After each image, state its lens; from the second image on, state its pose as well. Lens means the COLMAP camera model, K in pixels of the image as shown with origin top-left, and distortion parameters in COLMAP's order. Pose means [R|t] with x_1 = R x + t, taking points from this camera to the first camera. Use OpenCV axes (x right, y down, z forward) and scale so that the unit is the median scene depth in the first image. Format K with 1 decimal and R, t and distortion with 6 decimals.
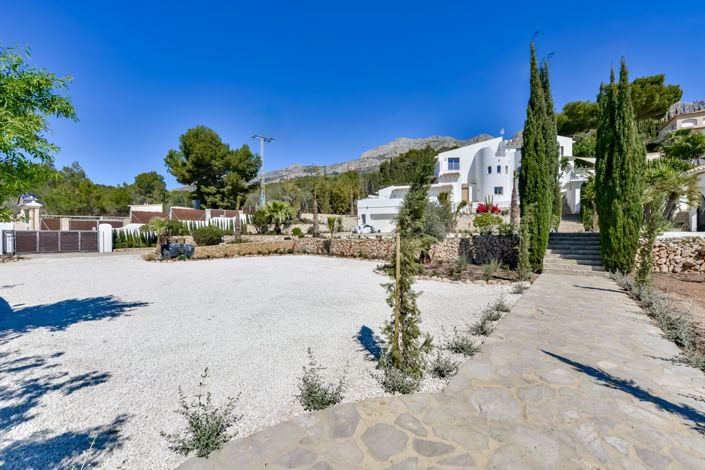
lens RADIAL K [[306.0, 0, 351.4], [0, 306.0, 236.6], [0, 0, 1]] dist [-0.004696, -0.000759]
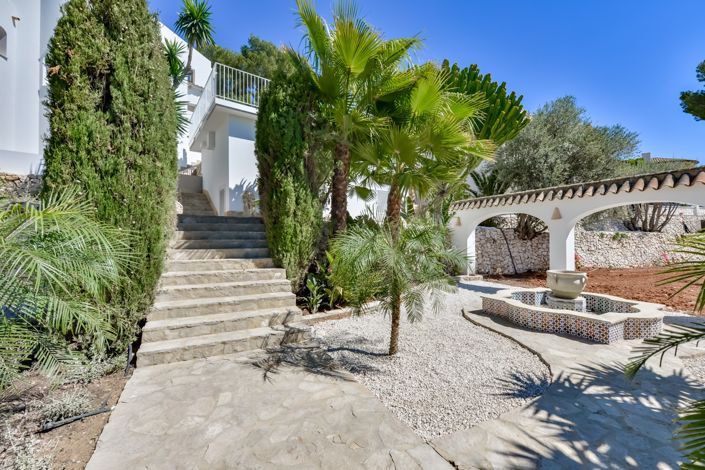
lens RADIAL K [[306.0, 0, 350.7], [0, 306.0, 239.9], [0, 0, 1]] dist [-0.004696, -0.000759]
pose [[0.471095, 0.008626, 0.882040, 0.492059], [-0.002257, 0.999961, -0.008573, -0.047821], [-0.882080, 0.002048, 0.471096, 0.704893]]
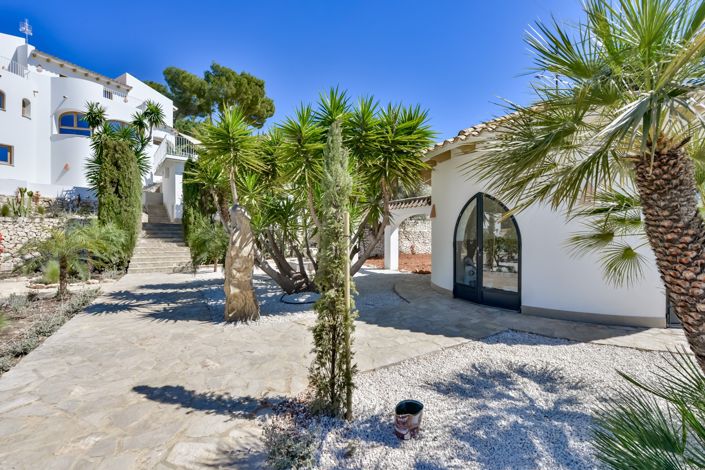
lens RADIAL K [[306.0, 0, 353.7], [0, 306.0, 235.1], [0, 0, 1]] dist [-0.004696, -0.000759]
pose [[0.410462, 0.005043, 0.911864, 0.353706], [0.000049, 0.999985, -0.005553, -0.046114], [-0.911878, 0.002324, 0.410456, 0.467330]]
